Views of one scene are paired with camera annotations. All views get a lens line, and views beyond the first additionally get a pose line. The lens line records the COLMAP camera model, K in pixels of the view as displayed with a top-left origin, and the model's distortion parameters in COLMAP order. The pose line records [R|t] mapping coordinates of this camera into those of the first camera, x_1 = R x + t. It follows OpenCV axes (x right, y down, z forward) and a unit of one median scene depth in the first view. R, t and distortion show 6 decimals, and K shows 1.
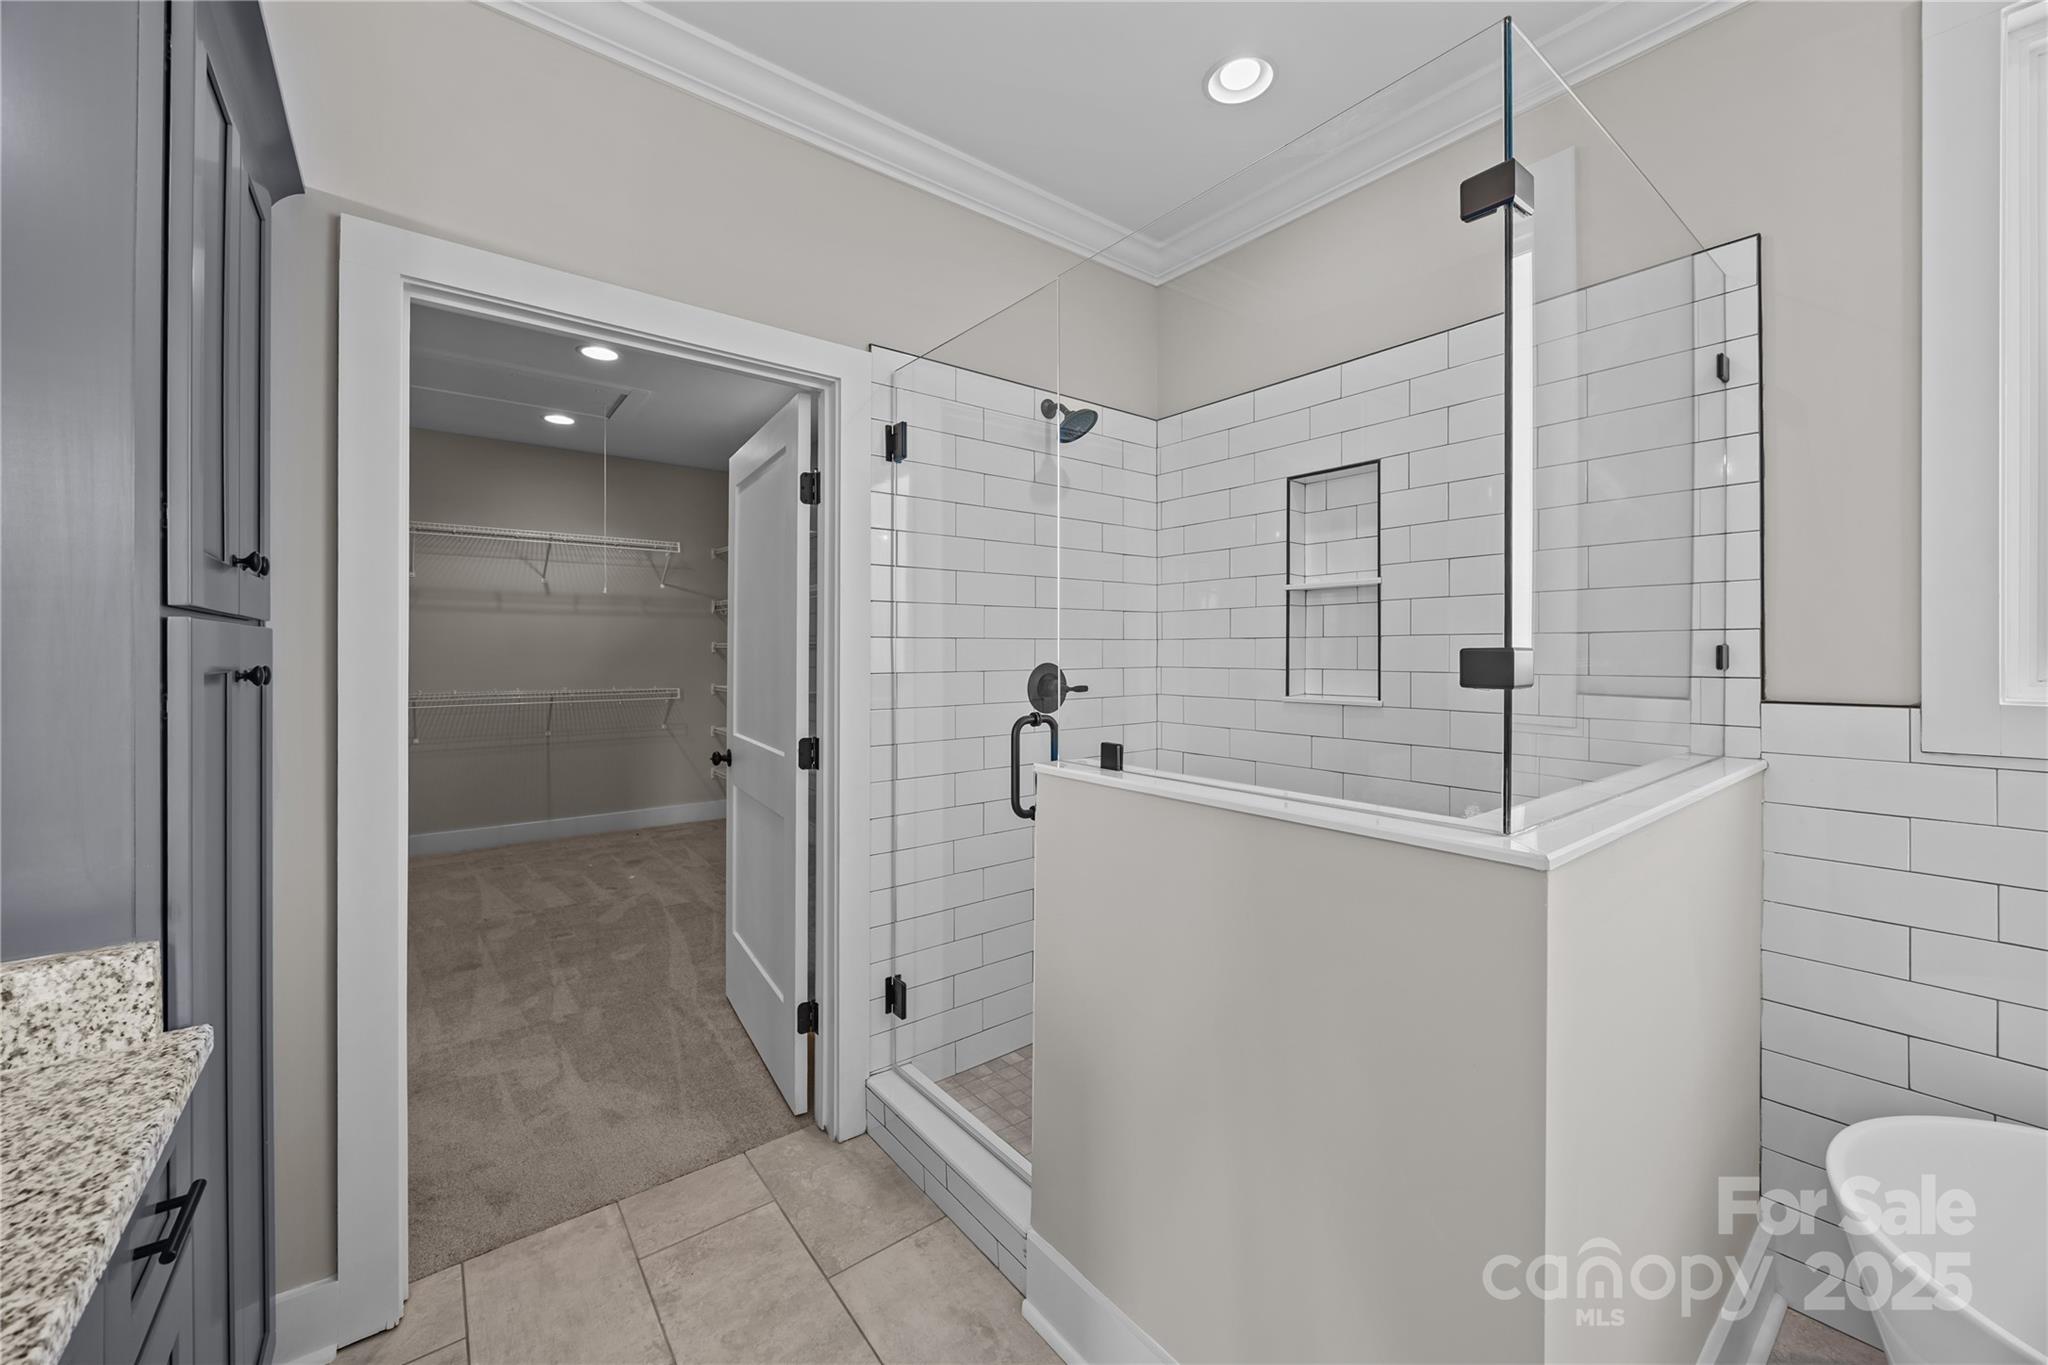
lens RADIAL K [[774.7, 0, 1019.2], [0, 774.7, 655.6], [0, 0, 1]] dist [-0.001661, 0.000094]
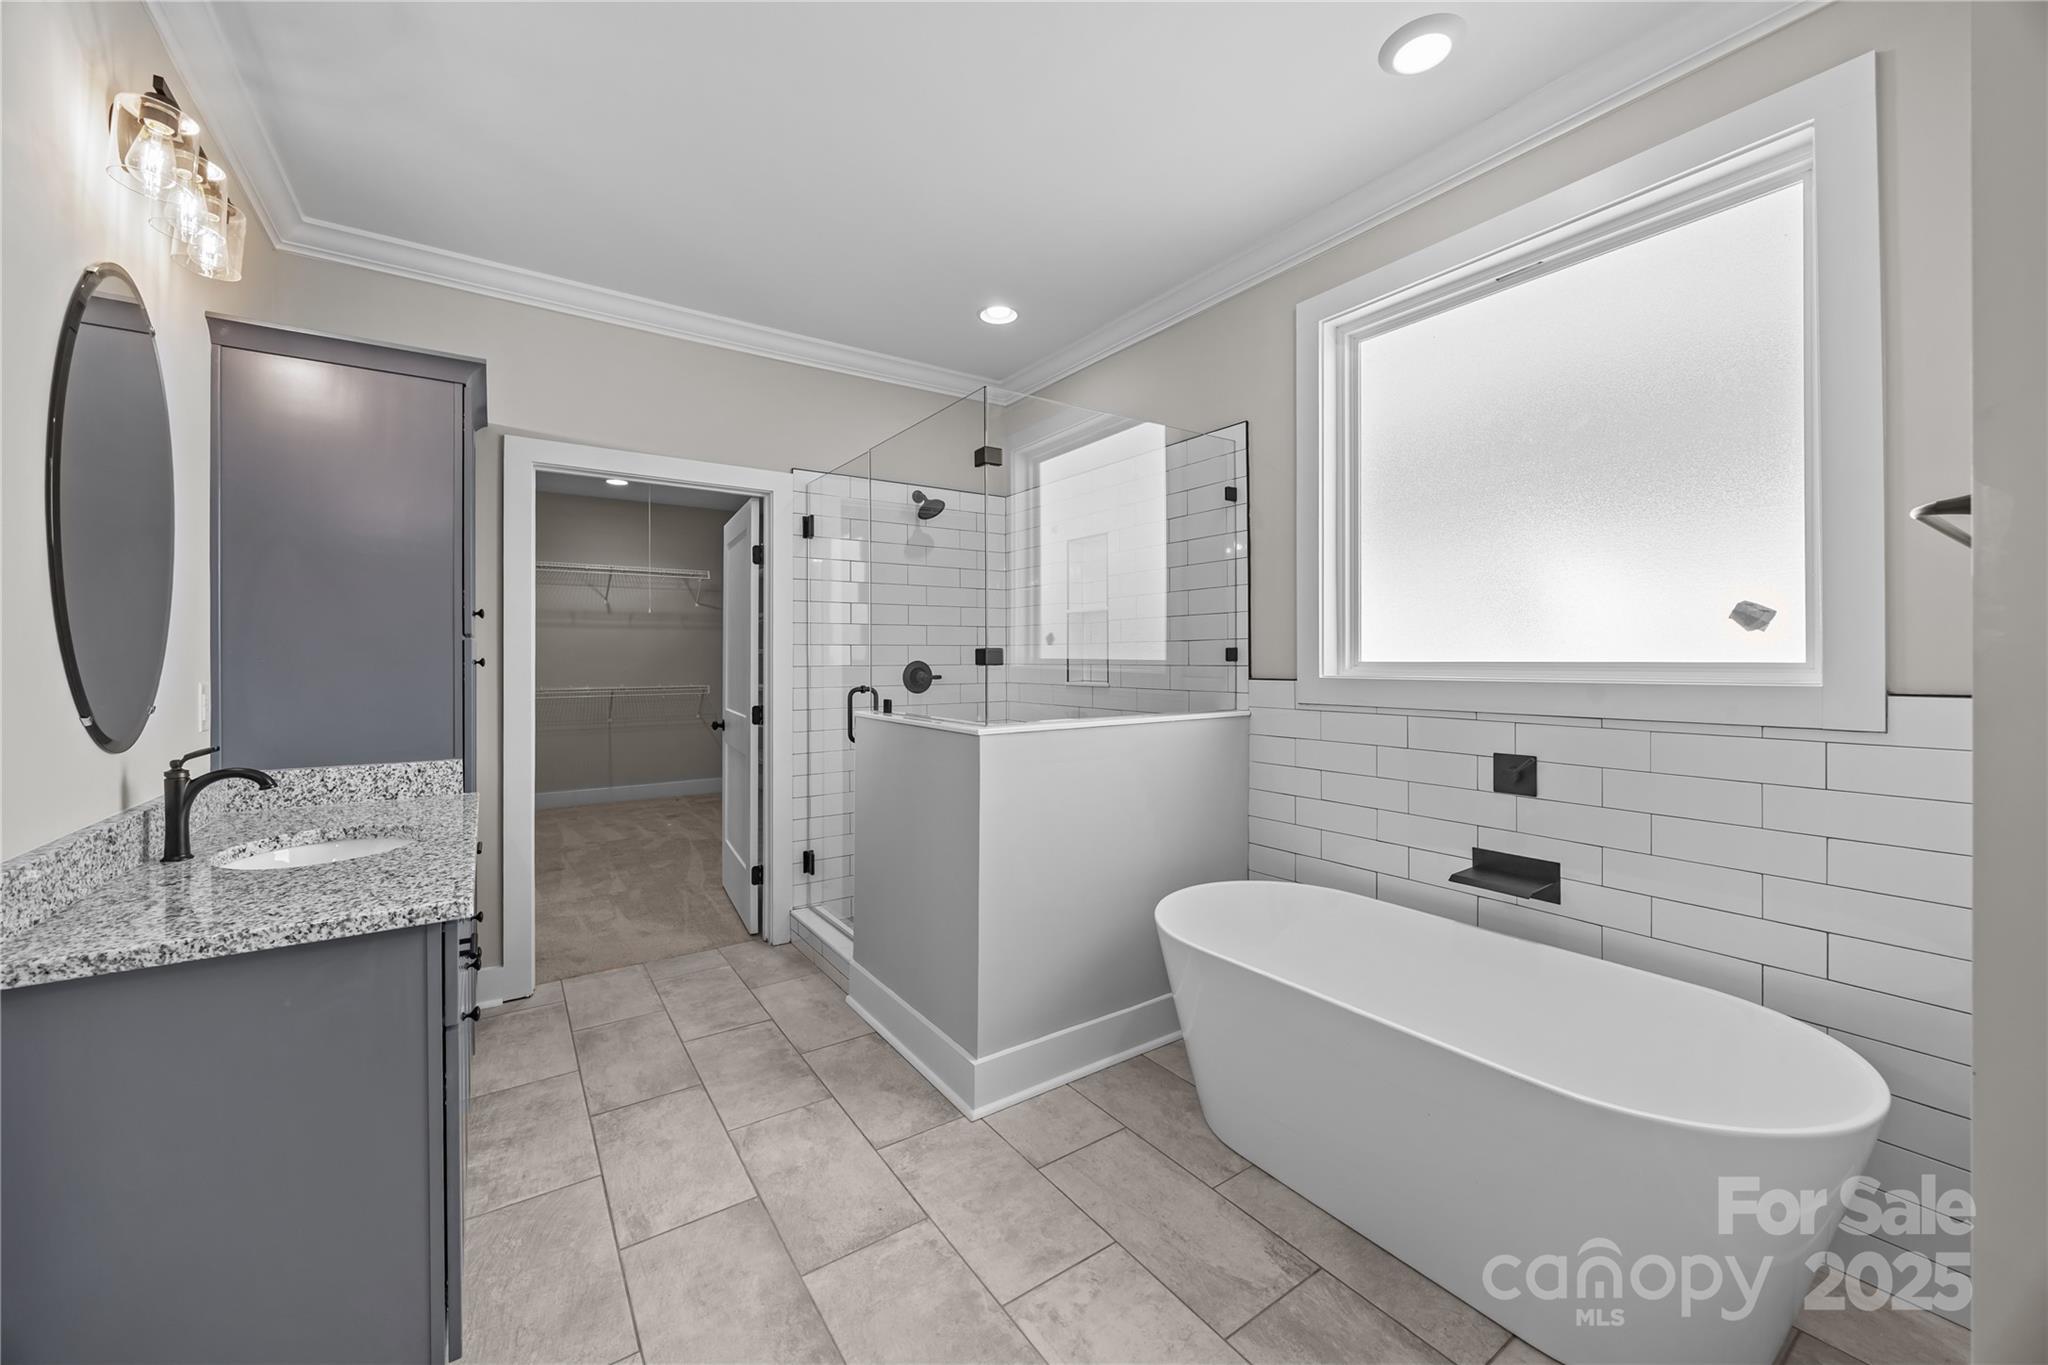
lens RADIAL K [[781.7, 0, 1021.0], [0, 781.7, 660.8], [0, 0, 1]] dist [-0.001964, 0.000174]
pose [[0.997834, -0.002784, -0.065717, 0.391628], [0.002614, 0.999993, -0.002684, 0.016035], [0.065724, 0.002506, 0.997835, -0.617707]]
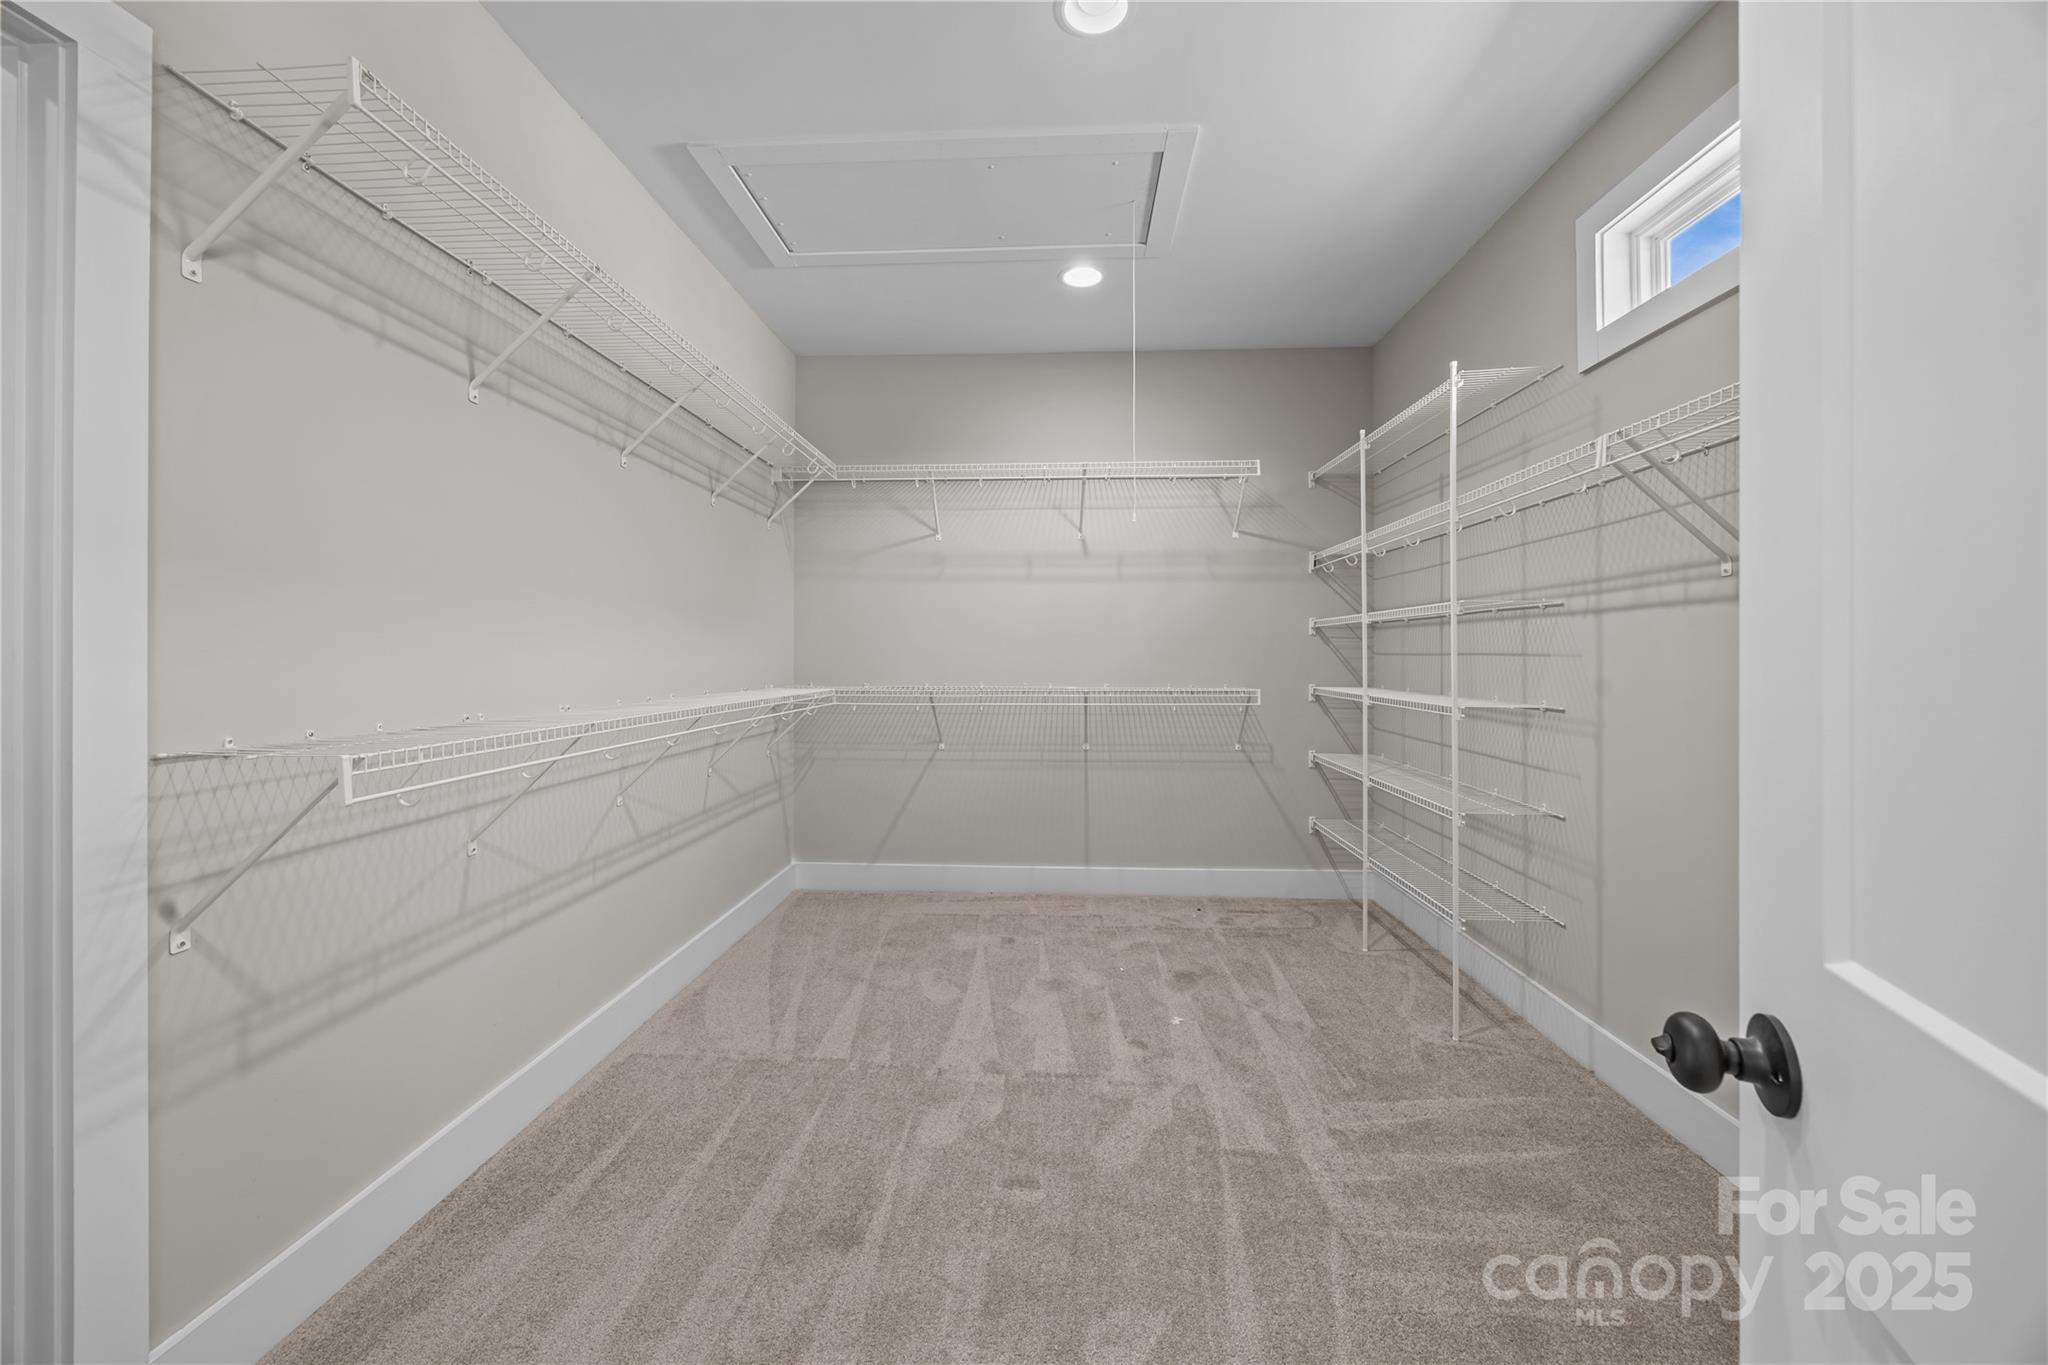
lens RADIAL K [[774.7, 0, 1019.2], [0, 774.7, 655.6], [0, 0, 1]] dist [-0.001661, 0.000094]
pose [[0.749162, -0.004878, -0.662369, -0.420476], [0.001423, 0.999982, -0.005754, 0.046660], [0.662385, 0.003368, 0.749156, 0.997339]]
